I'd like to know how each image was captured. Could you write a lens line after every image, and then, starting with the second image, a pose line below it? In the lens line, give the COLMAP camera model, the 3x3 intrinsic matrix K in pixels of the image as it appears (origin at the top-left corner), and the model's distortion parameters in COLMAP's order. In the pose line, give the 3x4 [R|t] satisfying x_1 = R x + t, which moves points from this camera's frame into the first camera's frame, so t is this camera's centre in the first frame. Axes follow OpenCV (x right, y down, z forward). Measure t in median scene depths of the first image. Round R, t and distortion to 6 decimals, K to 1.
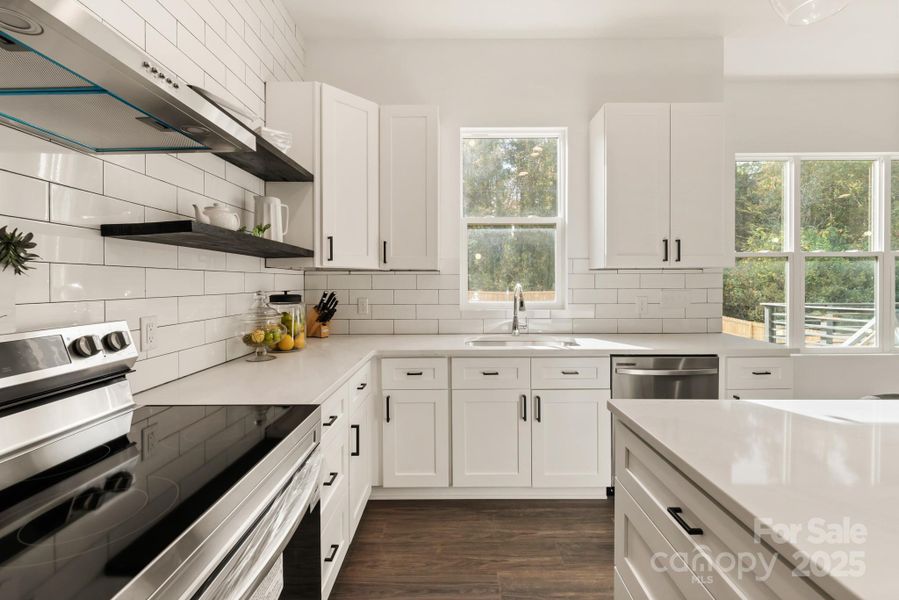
lens RADIAL K [[379.7, 0, 458.8], [0, 379.7, 282.9], [0, 0, 1]] dist [-0.002457, -0.000286]
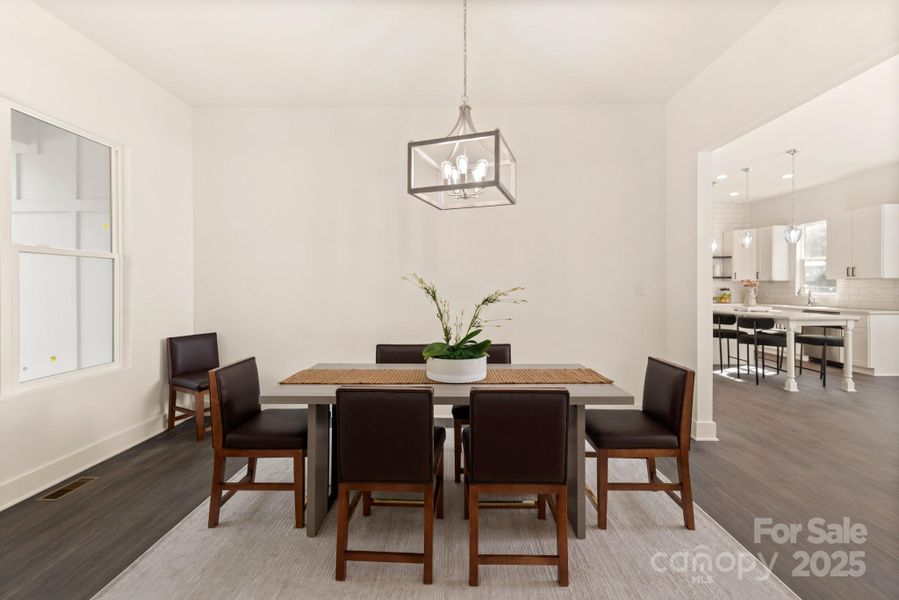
lens RADIAL K [[379.7, 0, 449.9], [0, 379.7, 290.6], [0, 0, 1]] dist [-0.002457, -0.000286]
pose [[-0.038400, 0.014209, -0.999161, 2.829868], [0.002313, 0.999897, 0.014130, -0.005825], [0.999260, -0.001769, -0.038429, -1.320573]]
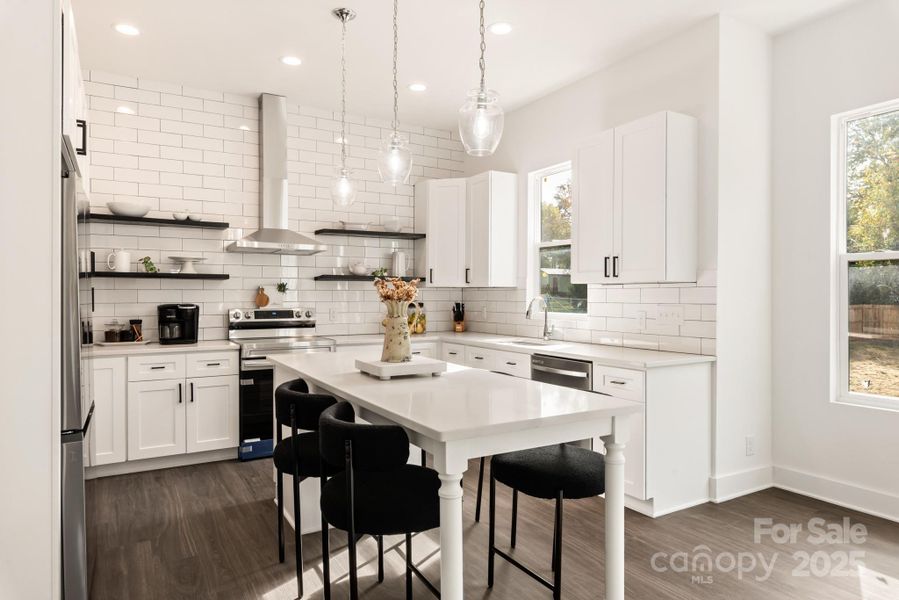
lens RADIAL K [[570.2, 0, 447.5], [0, 570.2, 301.9], [0, 0, 1]] dist [-0.000248, -0.000407]
pose [[0.494477, 0.012558, -0.869100, 1.607838], [-0.005353, 0.999921, 0.011403, -0.002810], [0.869174, -0.000986, 0.494505, -0.165265]]
